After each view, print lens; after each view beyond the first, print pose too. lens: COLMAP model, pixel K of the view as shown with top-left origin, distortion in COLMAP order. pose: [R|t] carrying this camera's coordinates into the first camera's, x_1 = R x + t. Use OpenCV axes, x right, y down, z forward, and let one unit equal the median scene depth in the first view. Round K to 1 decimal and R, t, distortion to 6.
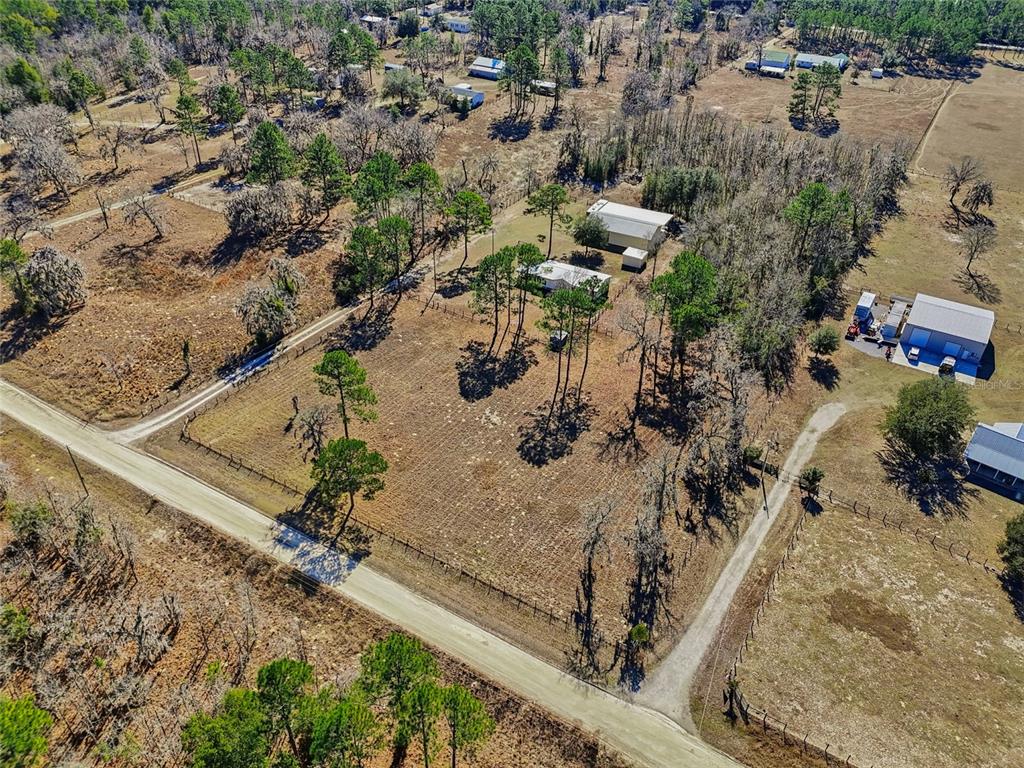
lens RADIAL K [[748.4, 0, 512.0], [0, 748.4, 384.0], [0, 0, 1]] dist [0.074107, -0.074516]
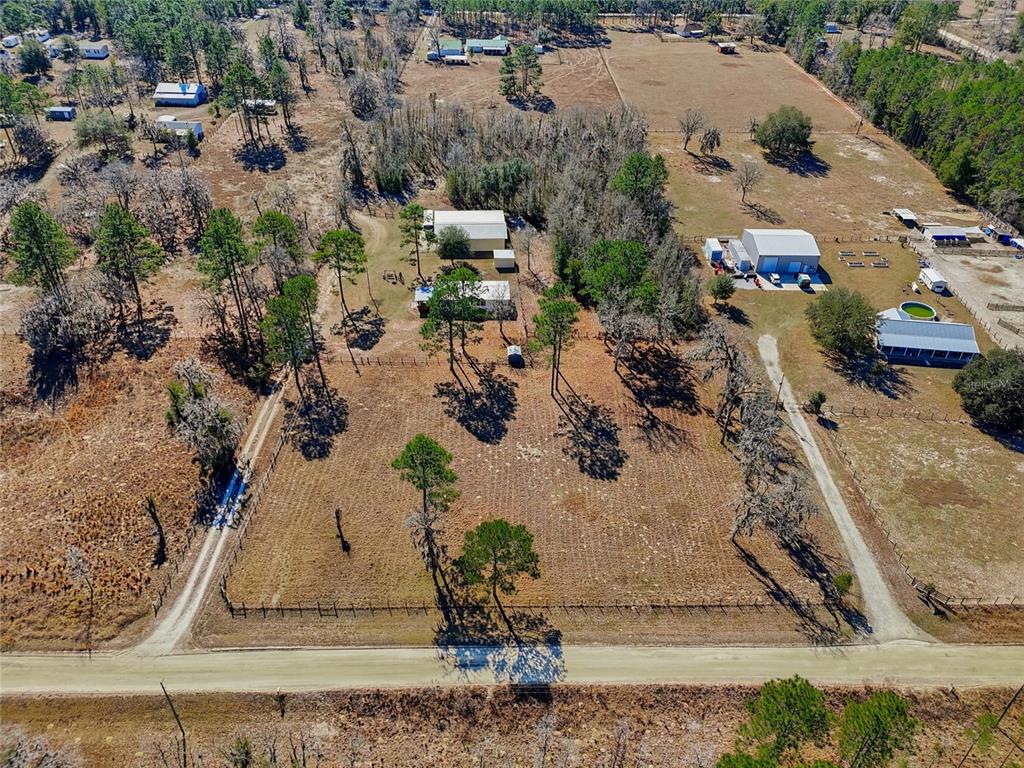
lens RADIAL K [[748.4, 0, 512.0], [0, 748.4, 384.0], [0, 0, 1]] dist [0.074107, -0.074516]
pose [[0.850577, -0.310929, 0.424078, -0.400395], [0.307378, 0.948320, 0.078787, -0.111926], [-0.426659, 0.063337, 0.902192, 0.137749]]
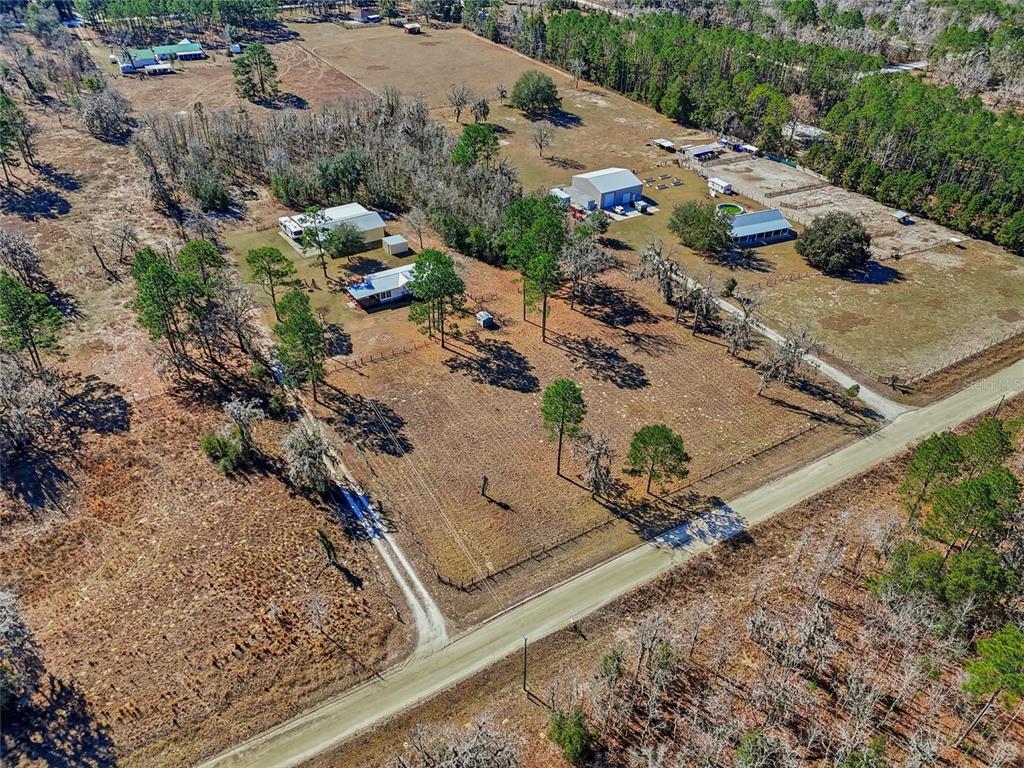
lens RADIAL K [[748.4, 0, 512.0], [0, 748.4, 384.0], [0, 0, 1]] dist [0.074107, -0.074516]
pose [[0.475419, -0.525501, 0.705568, -0.773131], [0.509942, 0.818134, 0.265735, -0.269134], [-0.716893, 0.233464, 0.656931, 0.337224]]
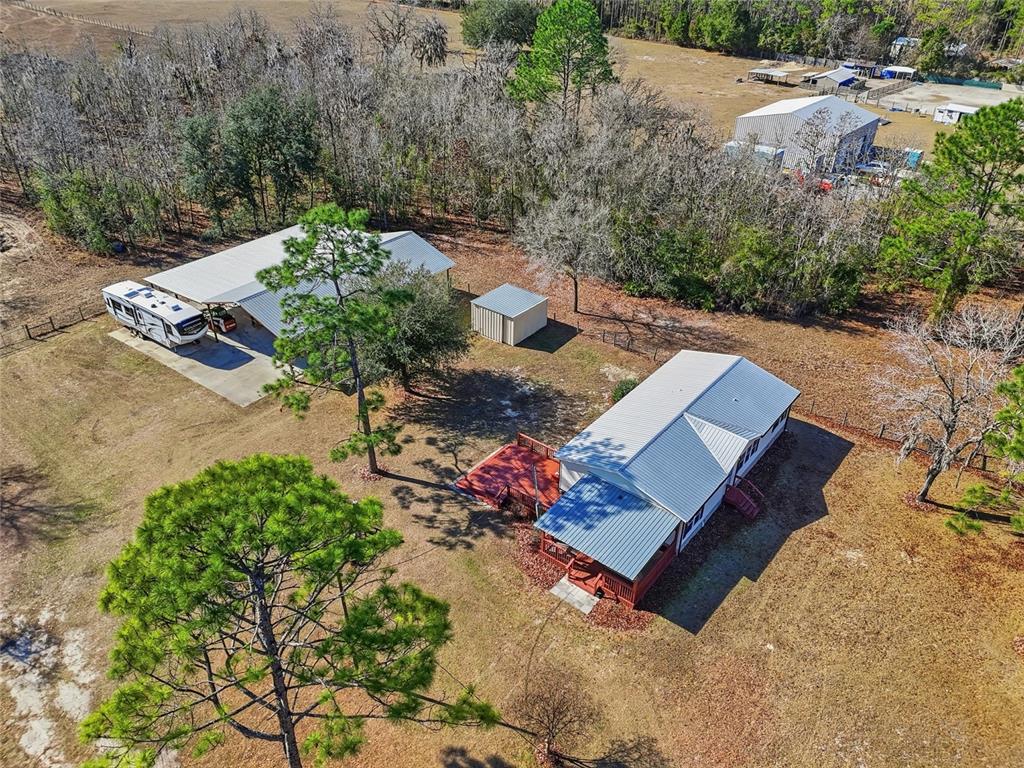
lens RADIAL K [[748.4, 0, 512.0], [0, 748.4, 384.0], [0, 0, 1]] dist [0.074107, -0.074516]
pose [[0.161221, -0.549555, 0.819754, -0.171099], [0.566151, 0.731858, 0.379285, -0.362991], [-0.808381, 0.402956, 0.429122, 1.151896]]
